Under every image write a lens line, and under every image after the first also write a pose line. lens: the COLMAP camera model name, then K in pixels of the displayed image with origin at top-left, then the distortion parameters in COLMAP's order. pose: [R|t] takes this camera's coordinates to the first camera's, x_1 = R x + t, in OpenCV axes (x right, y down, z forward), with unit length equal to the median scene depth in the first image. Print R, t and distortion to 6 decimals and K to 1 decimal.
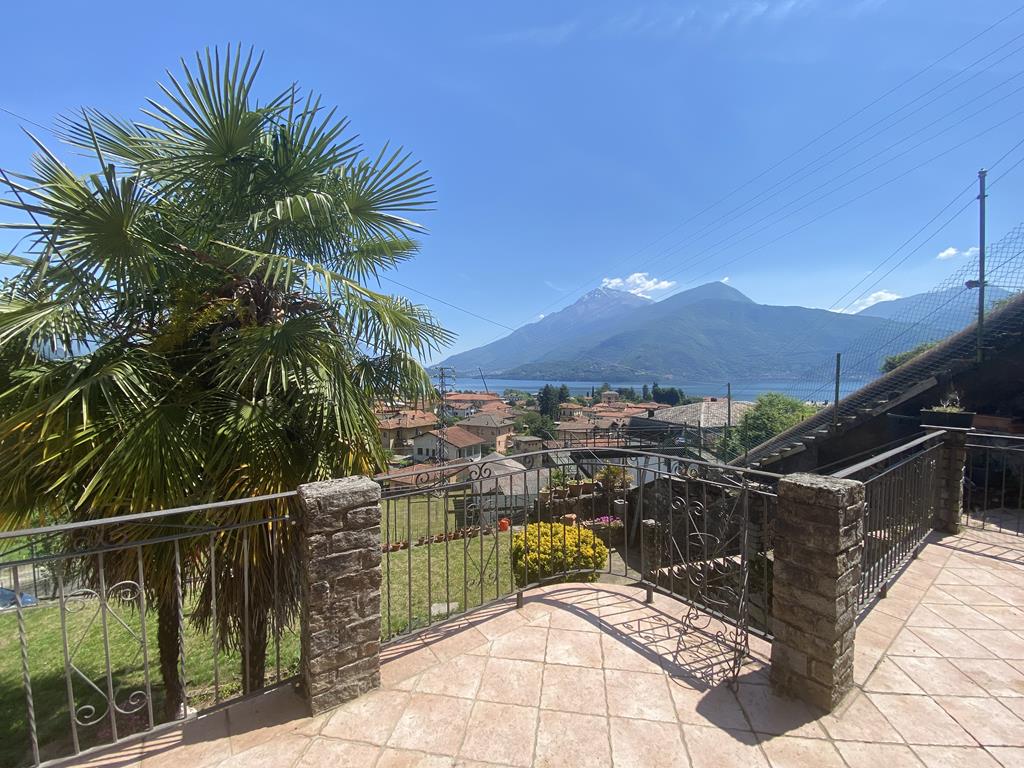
lens RADIAL K [[413.0, 0, 509.9], [0, 413.0, 385.4], [0, 0, 1]] dist [0.014694, -0.017789]
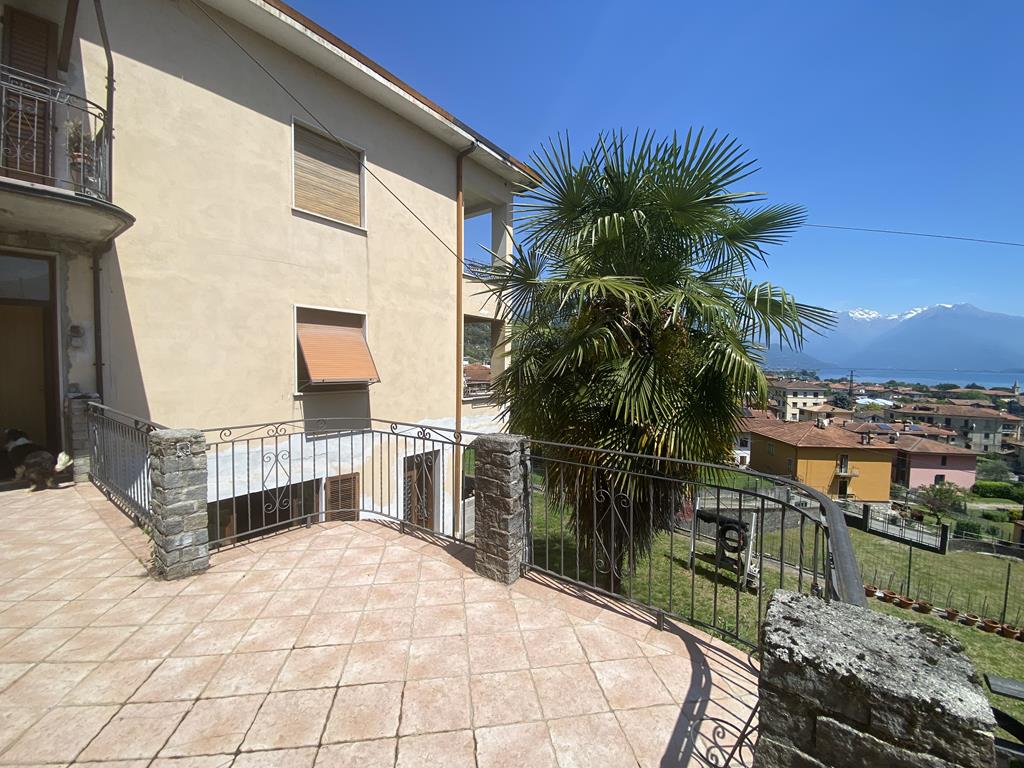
lens RADIAL K [[413.0, 0, 509.9], [0, 413.0, 385.4], [0, 0, 1]] dist [0.014694, -0.017789]
pose [[0.307427, 0.052974, -0.950096, 0.023956], [-0.036121, 0.998379, 0.043978, -0.000256], [0.950886, 0.020798, 0.308842, 0.013544]]
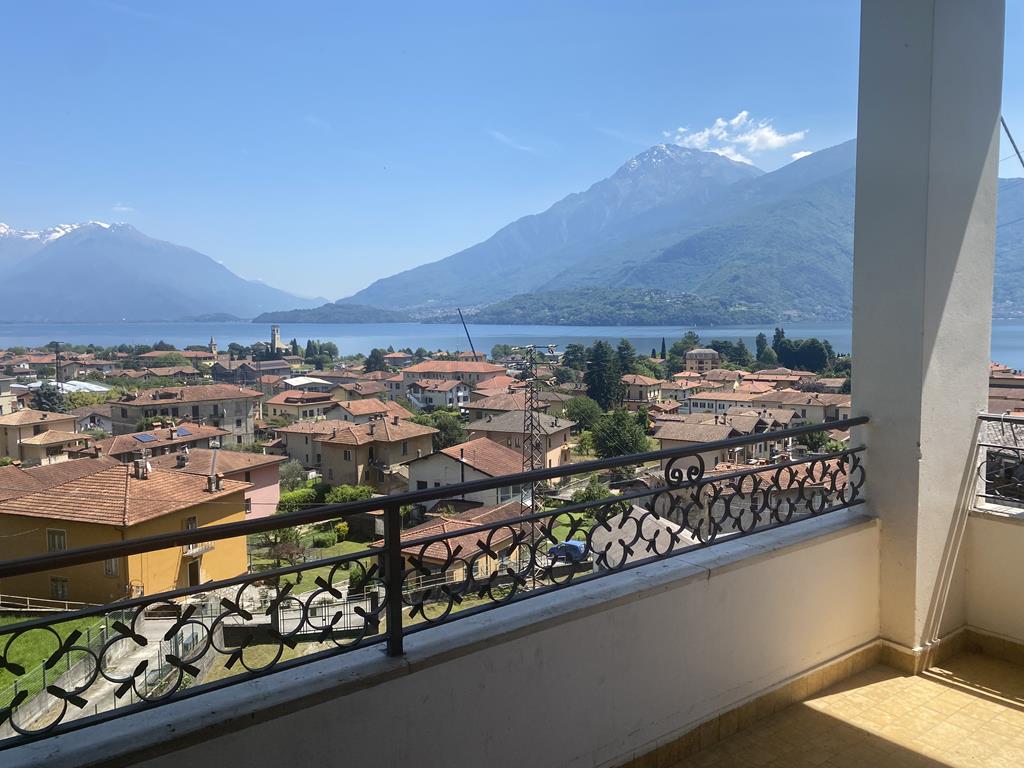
lens RADIAL K [[778.1, 0, 512.0], [0, 778.1, 384.0], [0, 0, 1]] dist [0.025744, -0.001122]
pose [[0.999588, -0.016165, 0.023703, -0.141308], [0.014642, 0.997903, 0.063055, -0.038503], [-0.024673, -0.062682, 0.997729, 0.017250]]
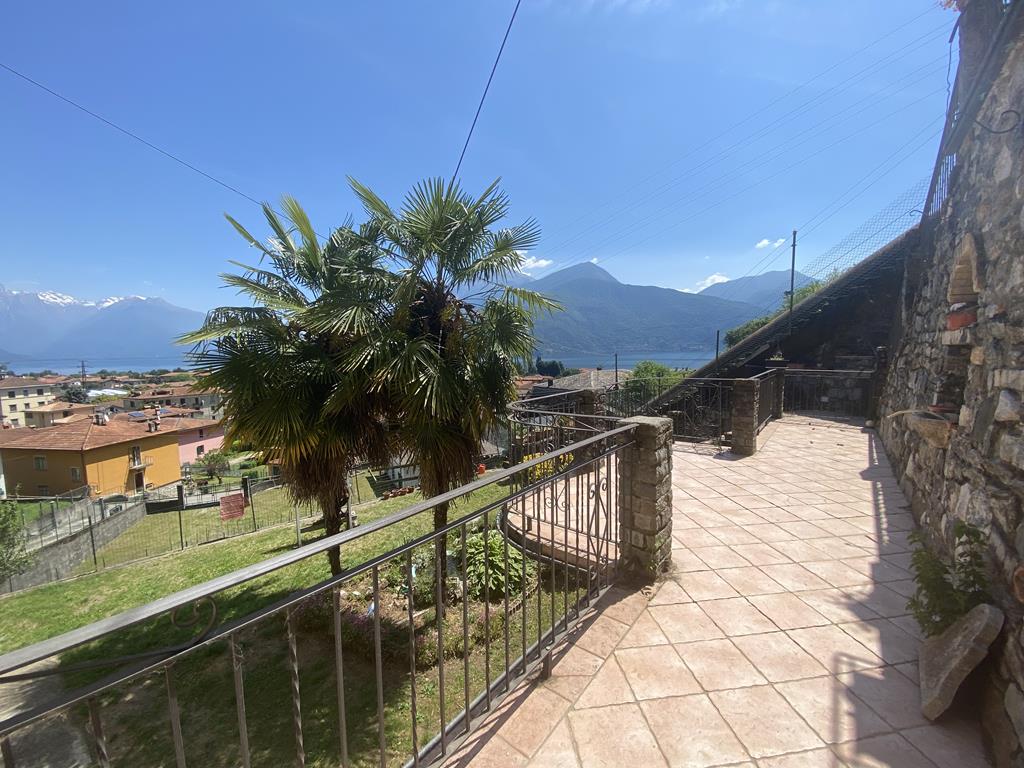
lens RADIAL K [[413.0, 0, 509.9], [0, 413.0, 385.4], [0, 0, 1]] dist [0.014694, -0.017789]
pose [[0.962886, -0.041901, 0.266635, -0.037743], [0.026340, 0.997749, 0.061672, 0.001435], [-0.268619, -0.052360, 0.961823, -0.031031]]
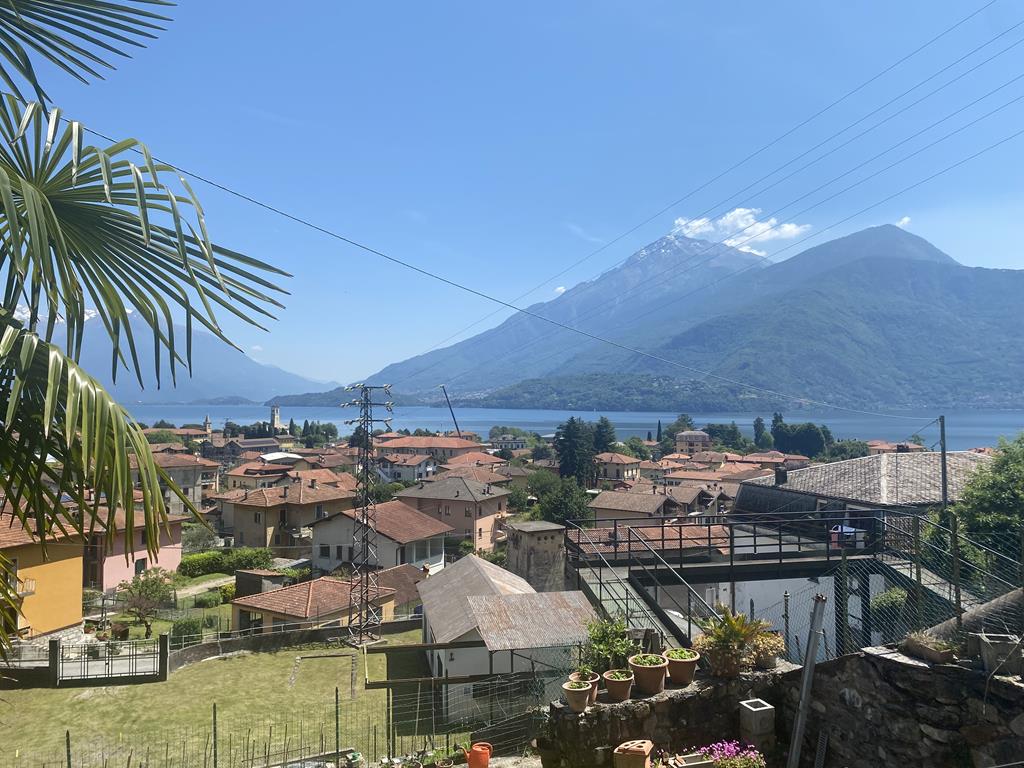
lens RADIAL K [[781.4, 0, 504.2], [0, 781.4, 385.1], [0, 0, 1]] dist [0.016058, -0.007409]
pose [[0.999985, -0.004013, 0.003639, 0.001448], [0.004170, 0.999004, -0.044415, -0.001143], [-0.003457, 0.044429, 0.999007, 0.026394]]
